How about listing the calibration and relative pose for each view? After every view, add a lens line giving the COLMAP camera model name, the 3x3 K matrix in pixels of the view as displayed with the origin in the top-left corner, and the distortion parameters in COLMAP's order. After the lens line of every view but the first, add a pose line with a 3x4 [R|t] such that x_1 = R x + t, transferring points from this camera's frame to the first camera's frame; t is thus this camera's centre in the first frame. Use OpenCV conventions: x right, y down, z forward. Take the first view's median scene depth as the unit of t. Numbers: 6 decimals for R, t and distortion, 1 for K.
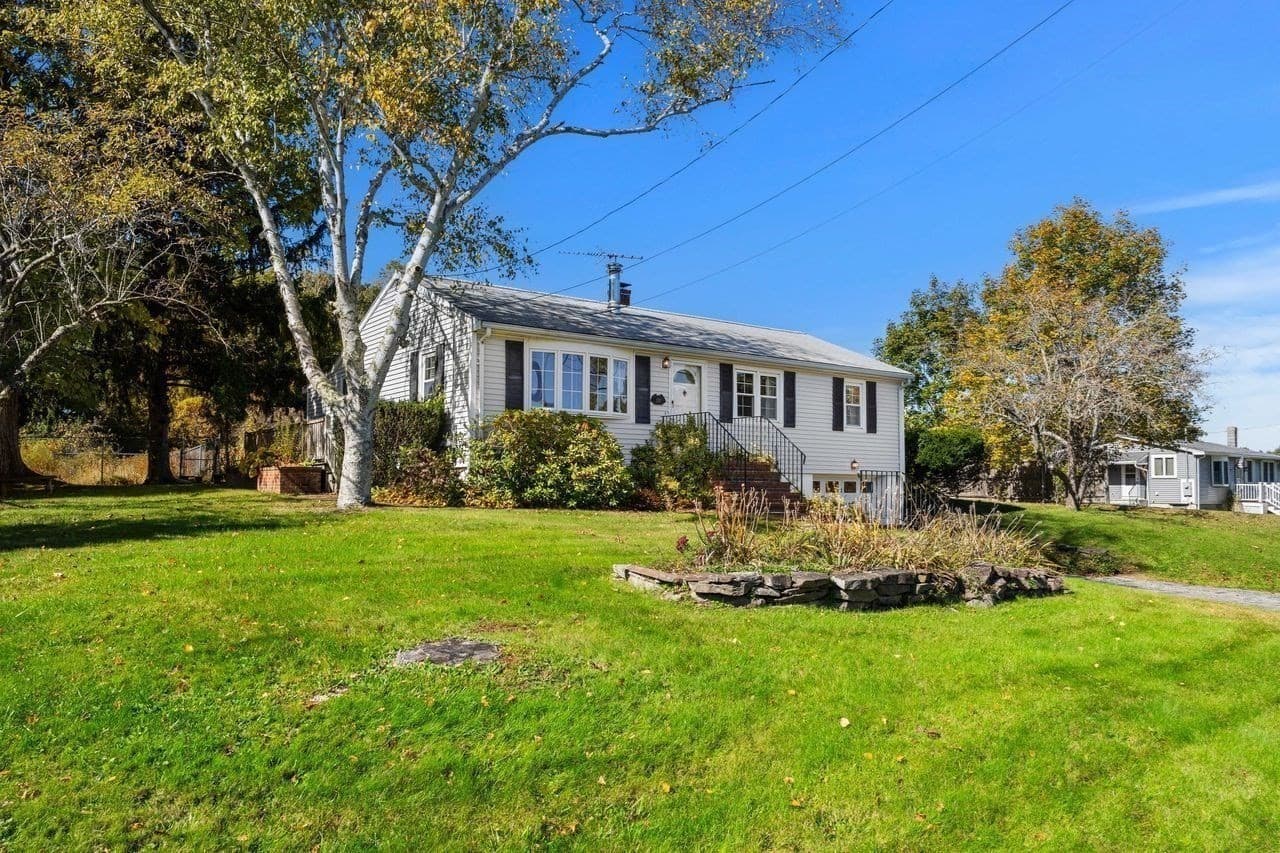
lens RADIAL K [[928.0, 0, 634.4], [0, 928.0, 439.9], [0, 0, 1]] dist [0.100840, -0.131513]
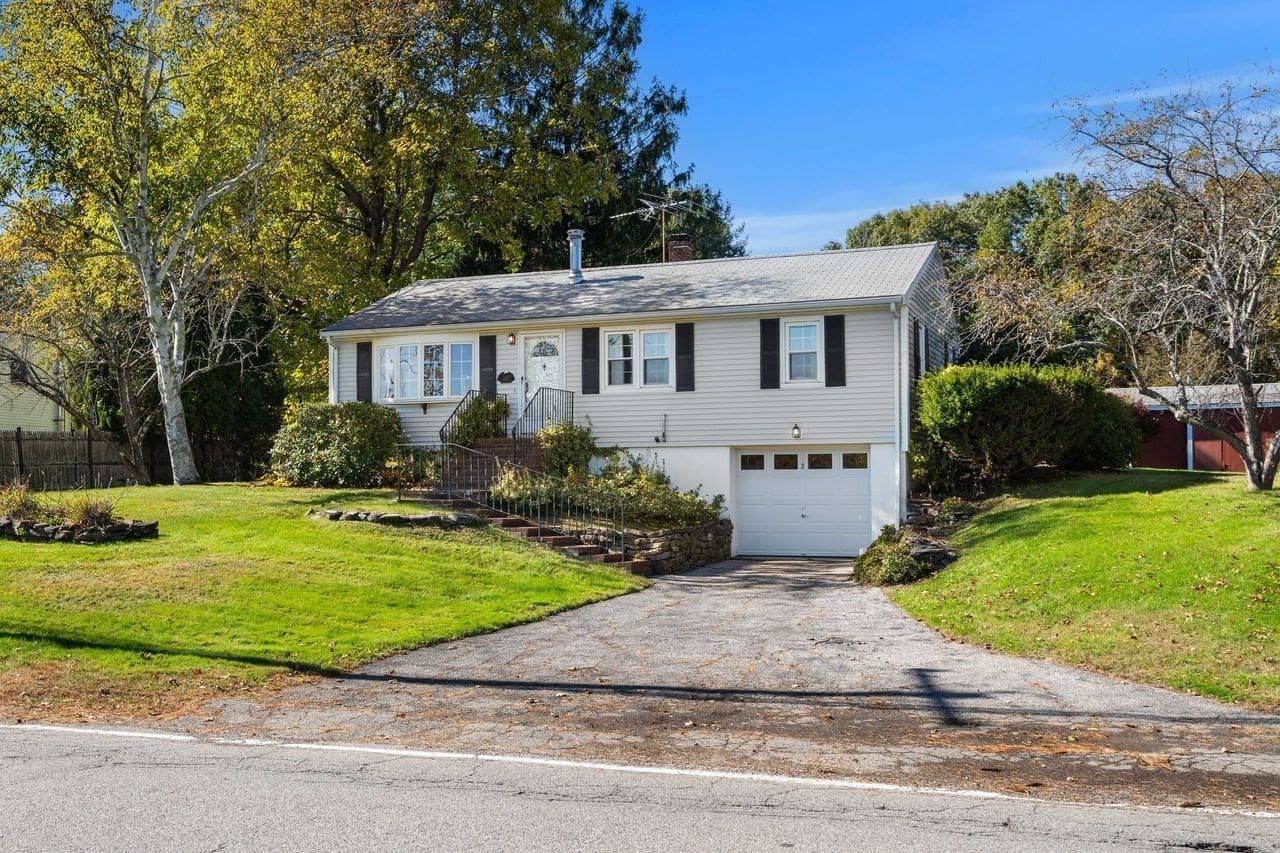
lens RADIAL K [[928.0, 0, 634.4], [0, 928.0, 439.9], [0, 0, 1]] dist [0.100840, -0.131513]
pose [[0.582156, -0.049971, -0.811540, 0.849460], [0.049754, 0.998429, -0.025788, 0.051100], [0.811554, -0.025364, 0.583727, 0.508879]]
